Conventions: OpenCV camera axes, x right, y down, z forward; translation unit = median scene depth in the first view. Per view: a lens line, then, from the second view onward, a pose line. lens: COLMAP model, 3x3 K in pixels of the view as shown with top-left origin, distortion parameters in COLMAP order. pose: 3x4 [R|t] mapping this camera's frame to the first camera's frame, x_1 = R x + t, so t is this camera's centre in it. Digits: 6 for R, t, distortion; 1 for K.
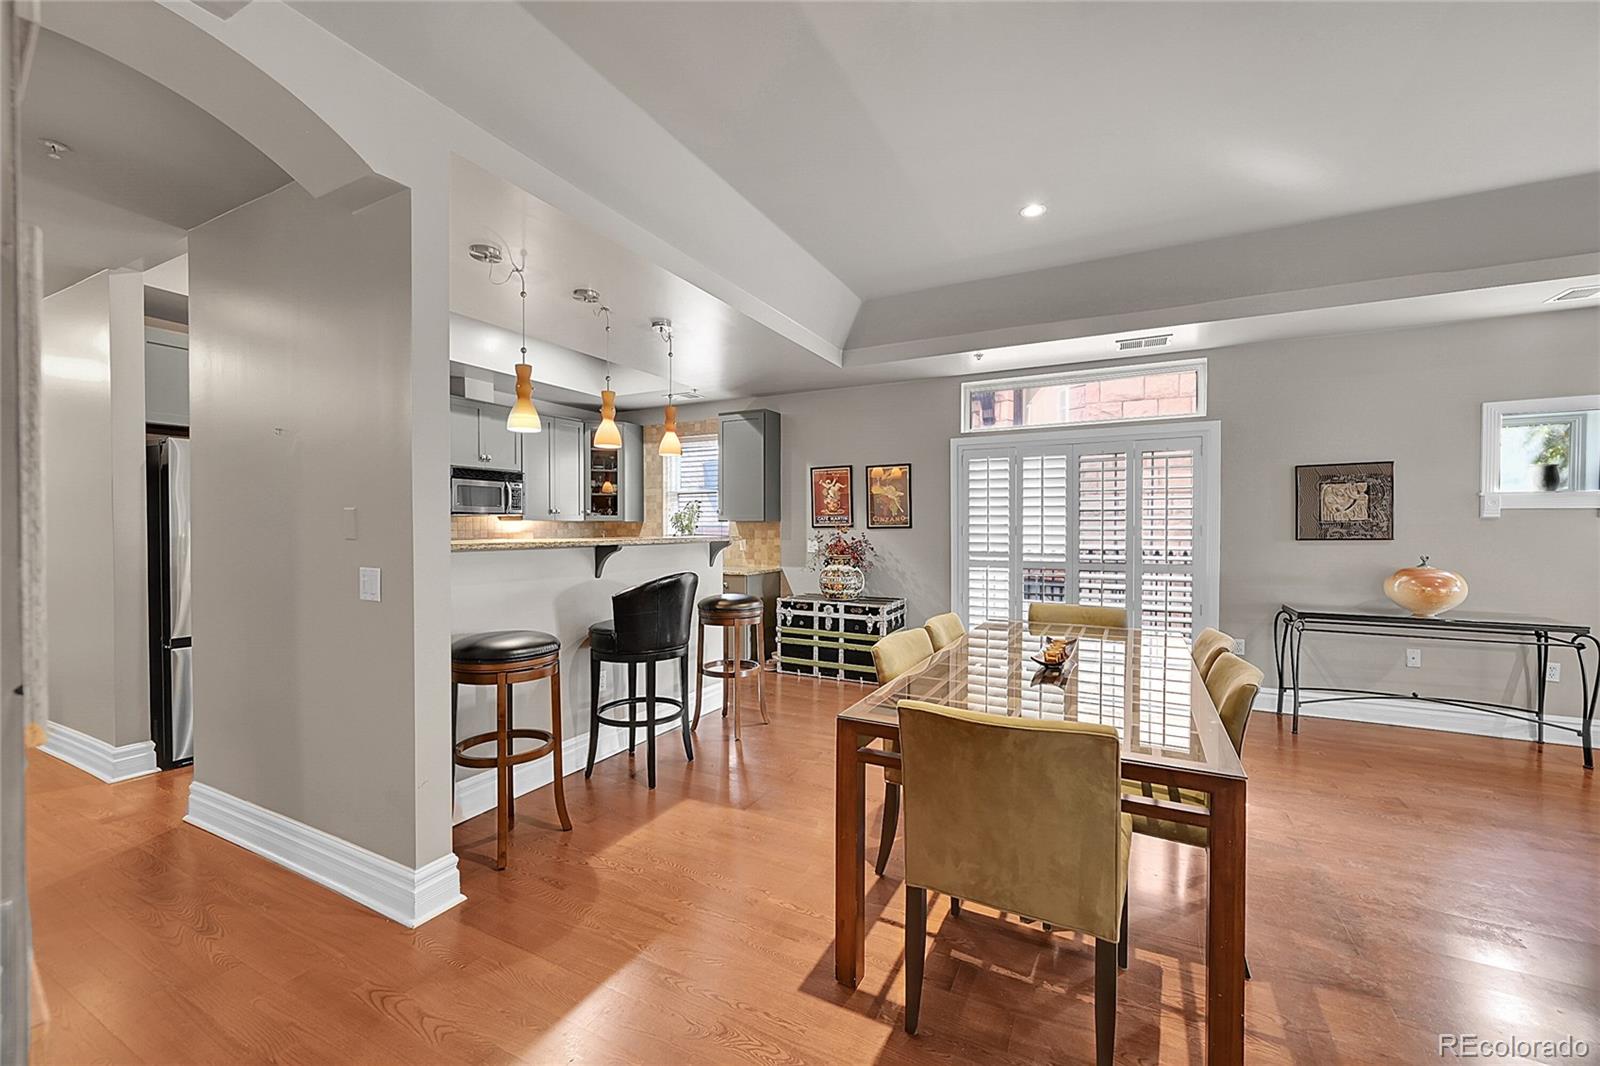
lens RADIAL K [[626.8, 0, 807.1], [0, 626.8, 536.5], [0, 0, 1]] dist [-0.001448, -0.000098]
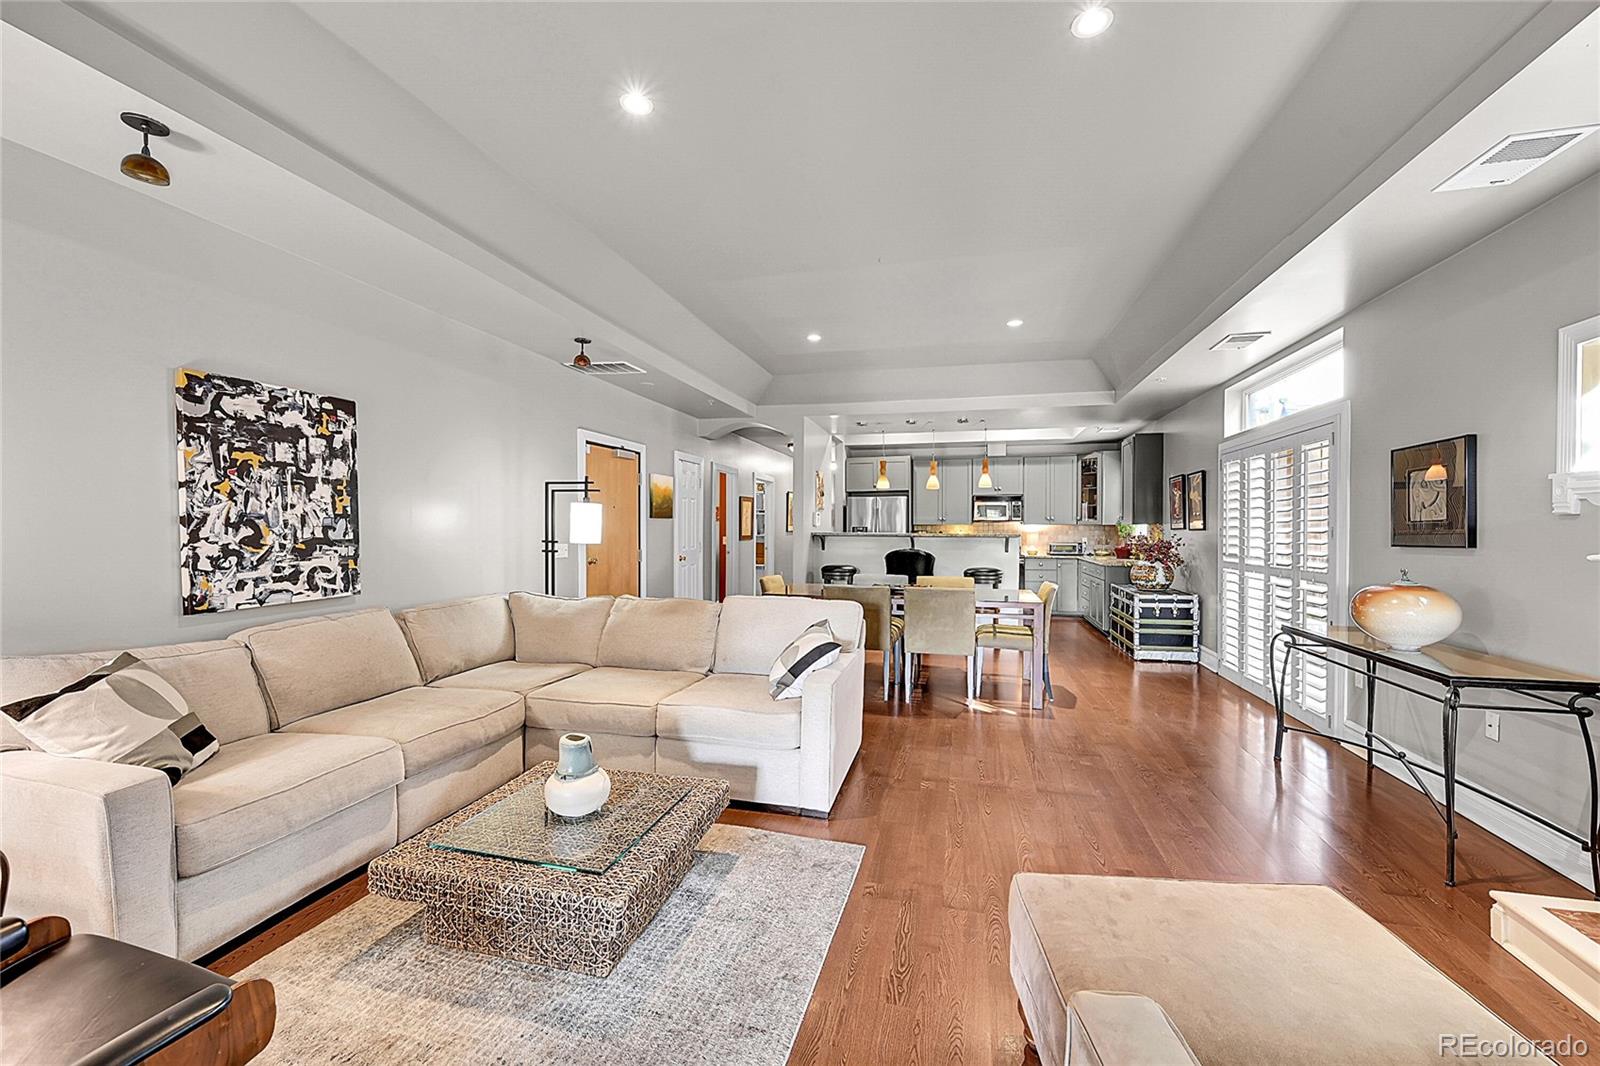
lens RADIAL K [[626.8, 0, 806.9], [0, 626.8, 535.9], [0, 0, 1]] dist [-0.001448, -0.000098]
pose [[0.223771, 0.012796, -0.974558, 1.144064], [-0.019331, 0.999775, 0.008689, 0.000391], [0.974450, 0.016895, 0.223968, 0.106459]]
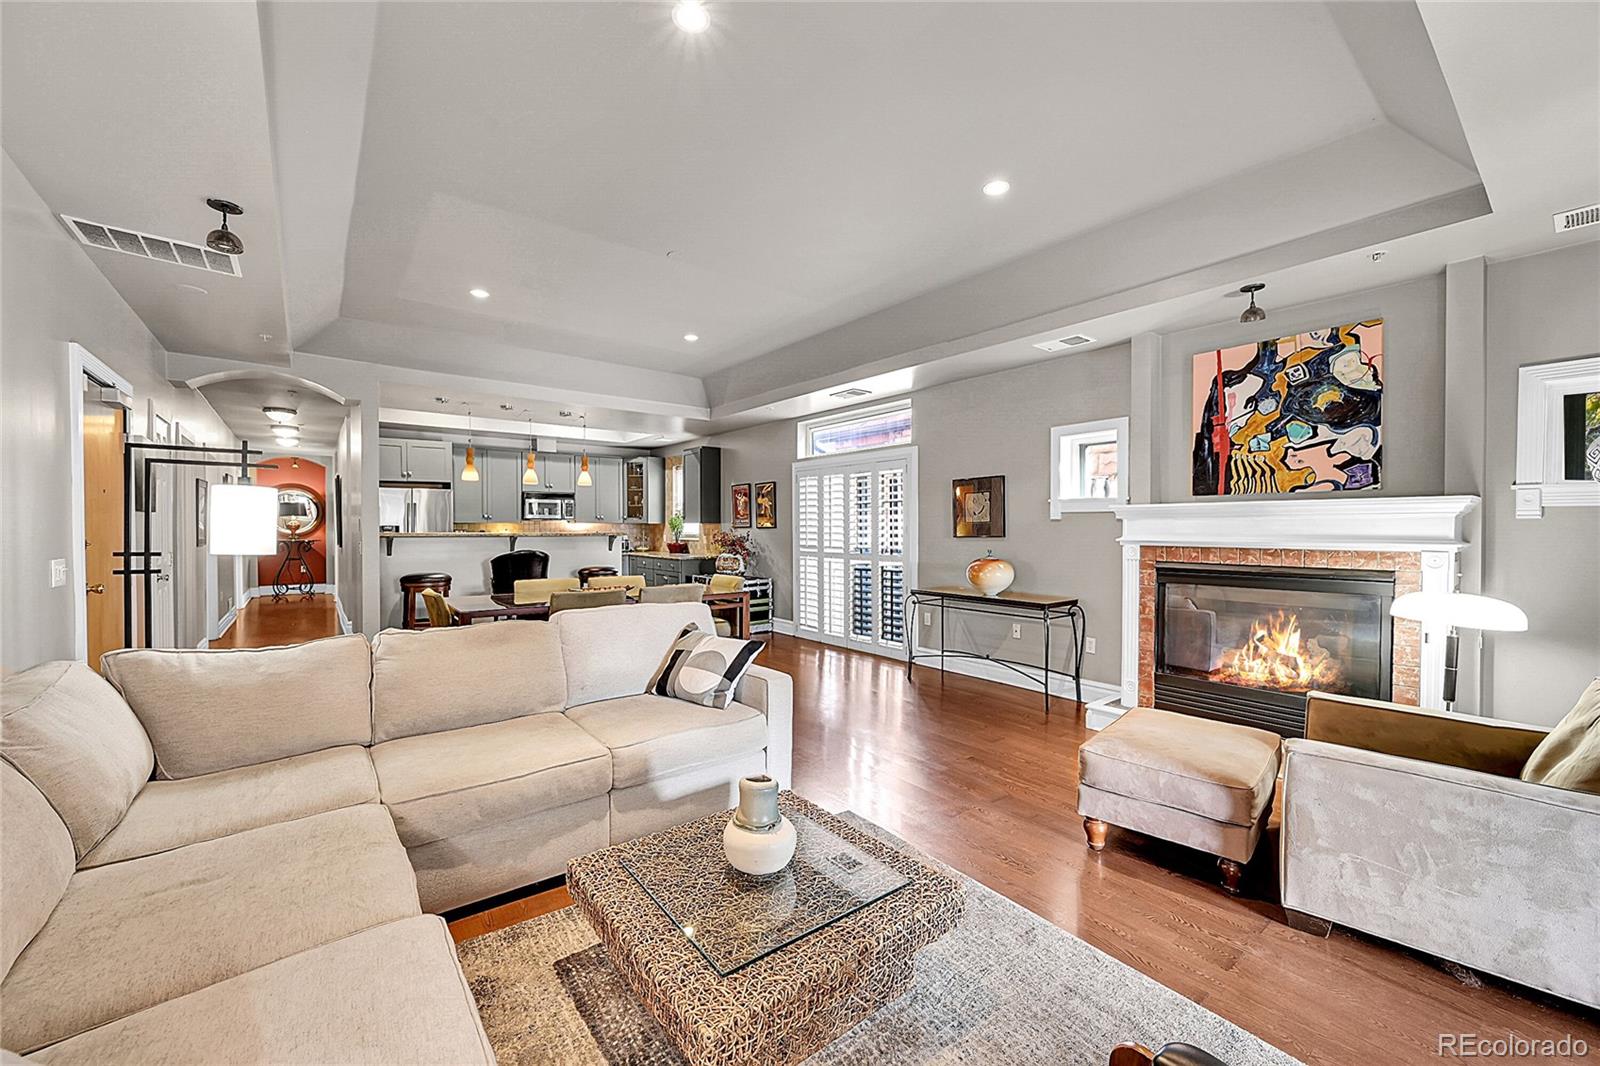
lens RADIAL K [[626.8, 0, 805.7], [0, 626.8, 536.4], [0, 0, 1]] dist [-0.001448, -0.000098]
pose [[0.908798, 0.006349, -0.417188, 0.873168], [-0.007335, 0.999973, -0.000760, 0.006025], [0.417172, 0.003750, 0.908820, -0.254935]]
